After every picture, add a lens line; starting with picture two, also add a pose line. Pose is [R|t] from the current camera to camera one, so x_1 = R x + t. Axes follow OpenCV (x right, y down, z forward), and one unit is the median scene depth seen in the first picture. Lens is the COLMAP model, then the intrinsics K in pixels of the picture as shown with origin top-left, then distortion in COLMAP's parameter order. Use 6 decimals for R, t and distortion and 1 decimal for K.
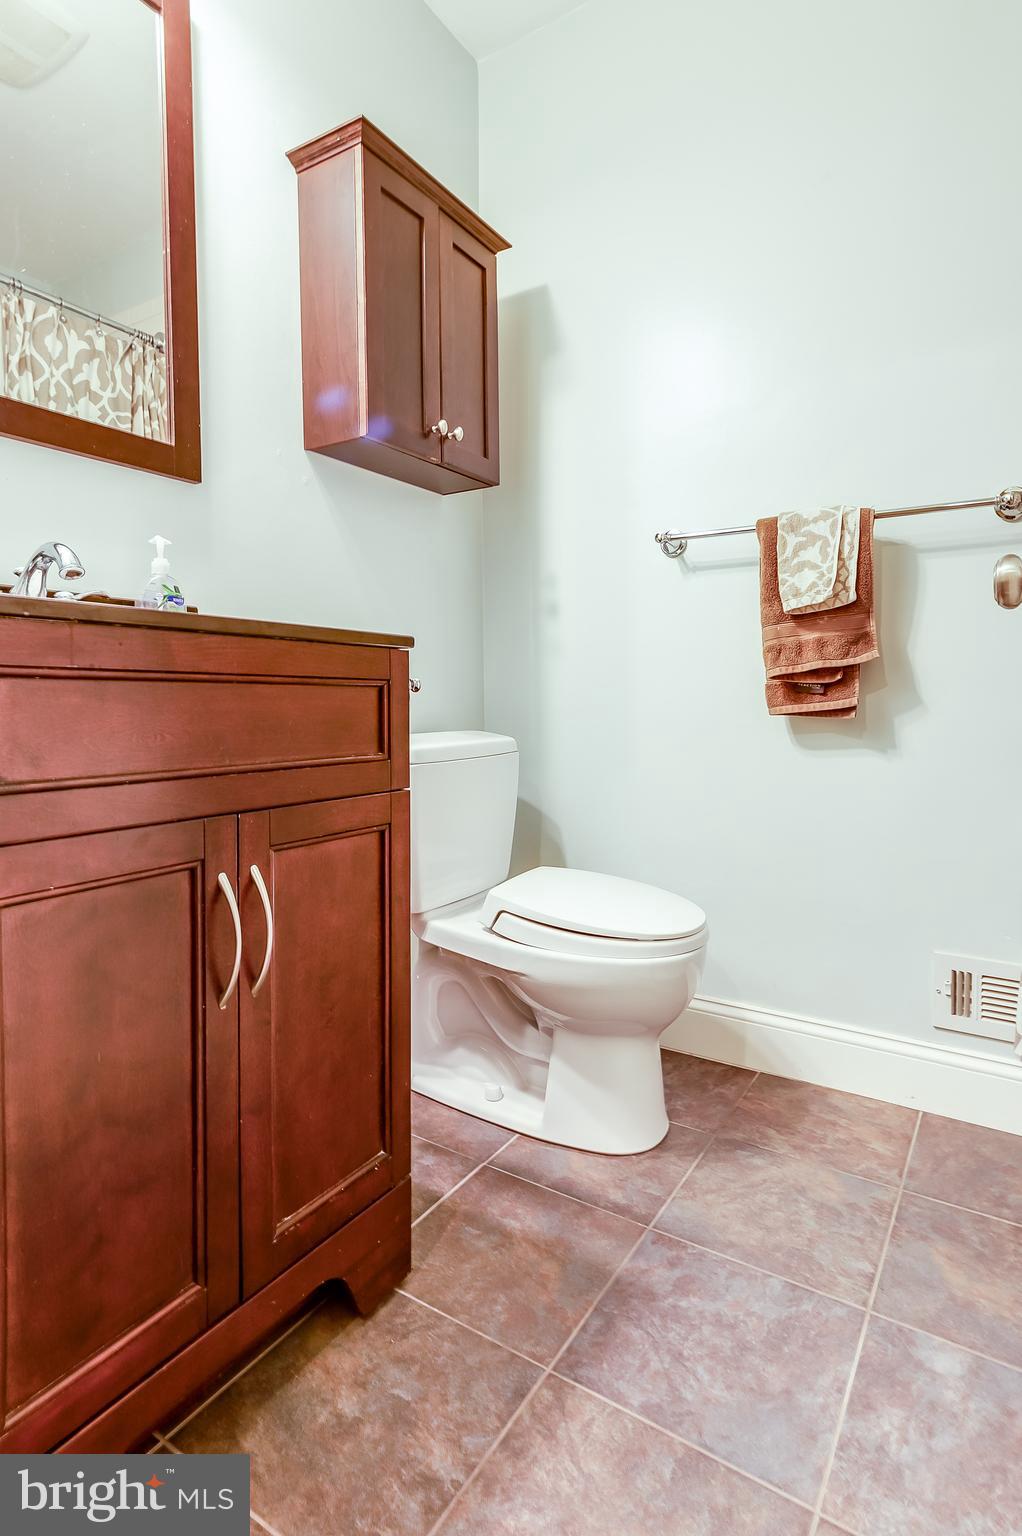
lens RADIAL K [[786.5, 0, 510.5], [0, 786.5, 768.5], [0, 0, 1]] dist [0.012450, 0.001285]
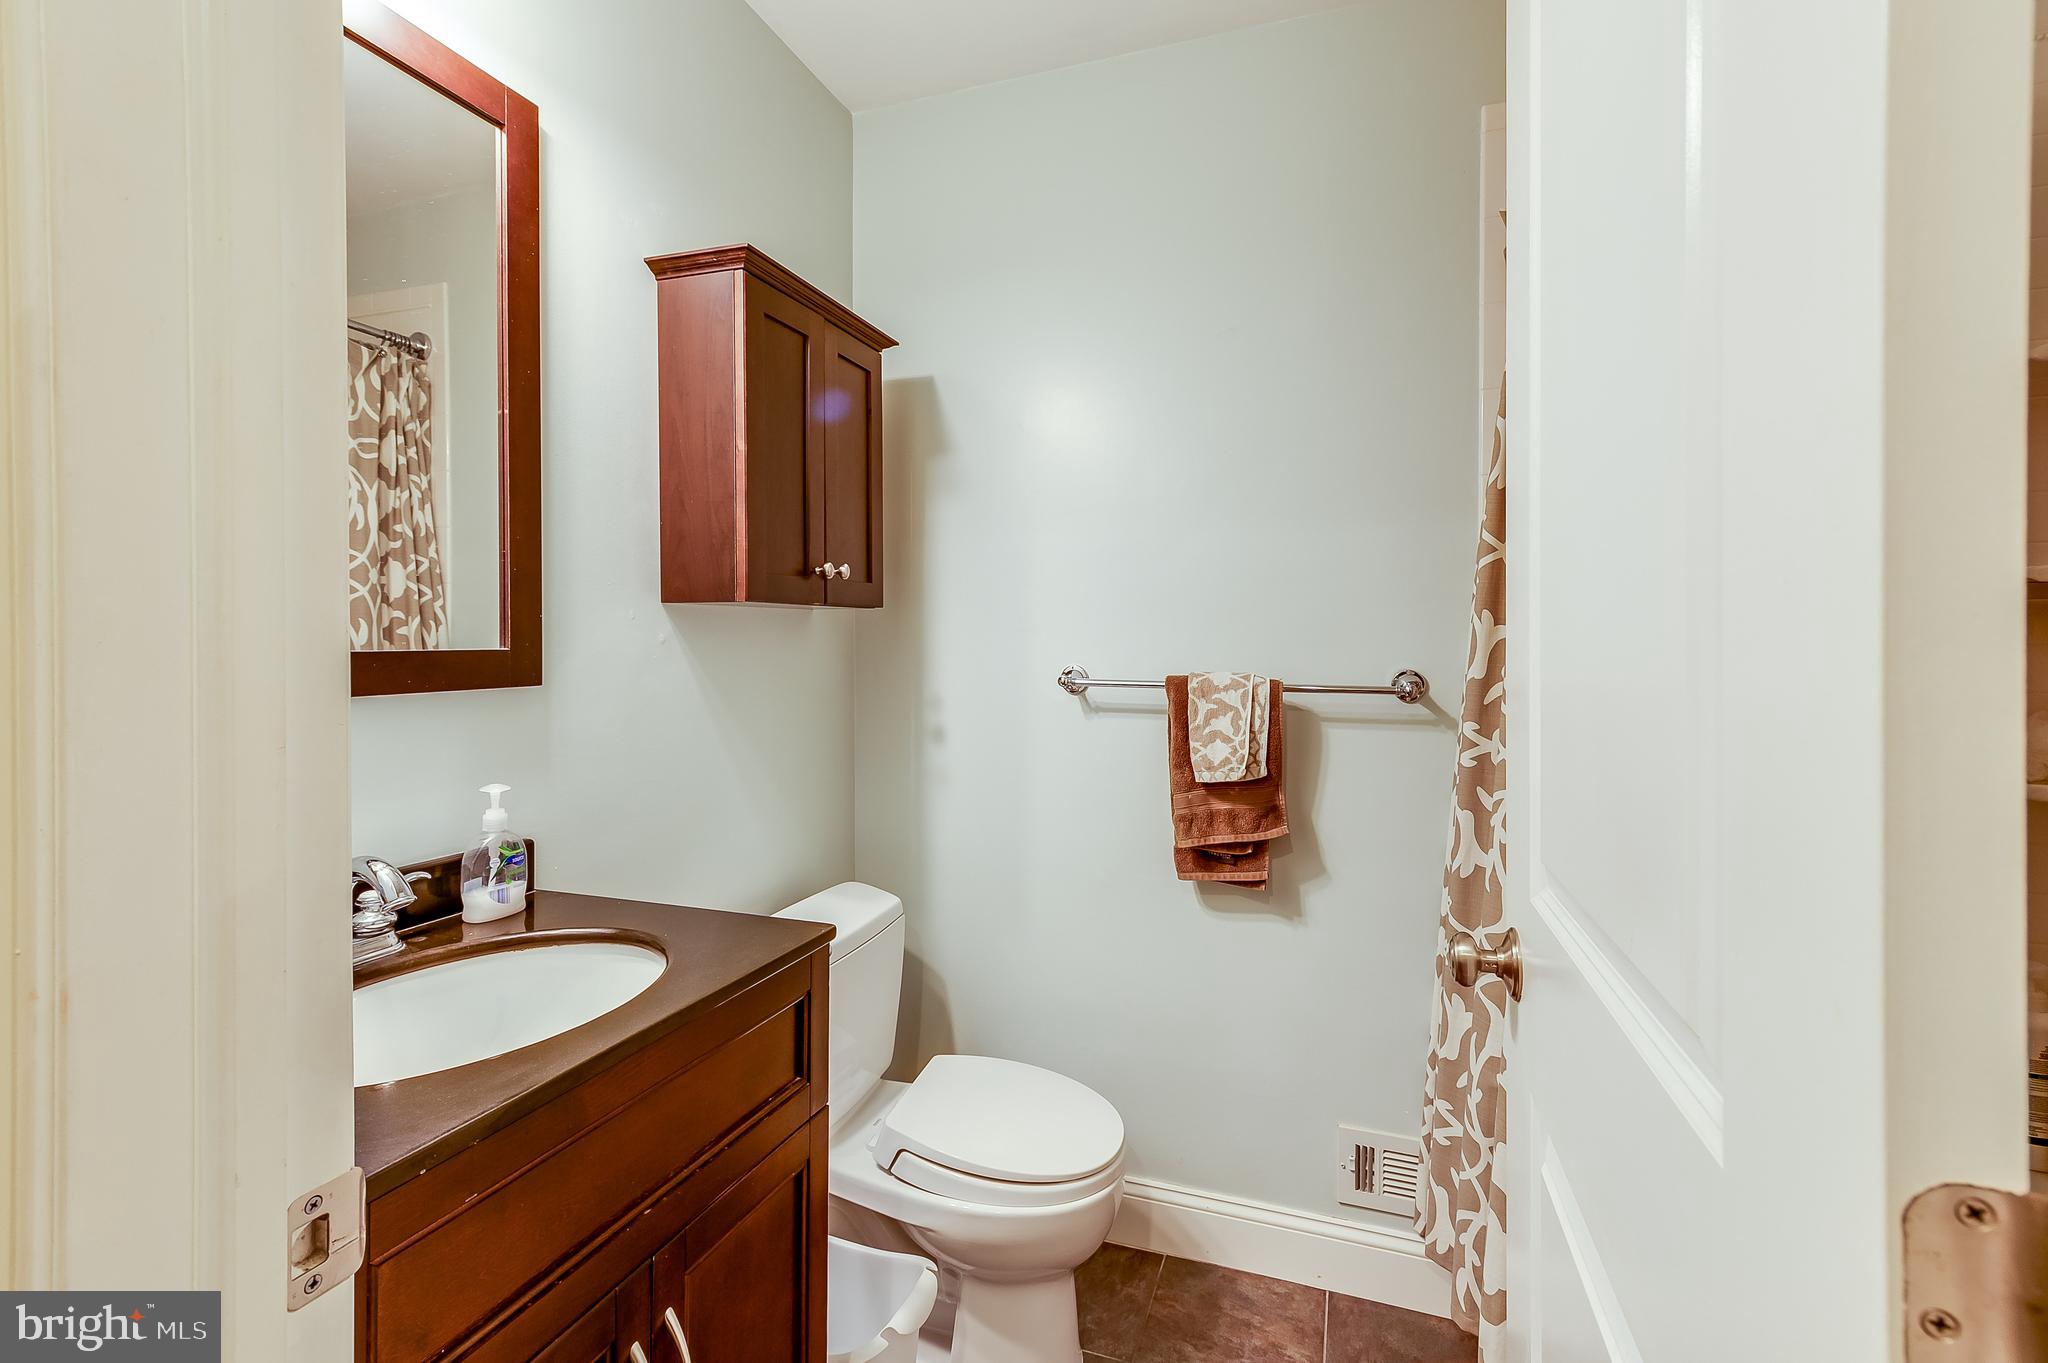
lens RADIAL K [[899.5, 0, 1023.9], [0, 899.5, 678.9], [0, 0, 1]] dist [0.013552, -0.000964]
pose [[0.971849, 0.005478, 0.235541, -0.111126], [-0.000501, 0.999775, -0.021185, -0.297588], [-0.235605, 0.020470, 0.971633, -0.010077]]
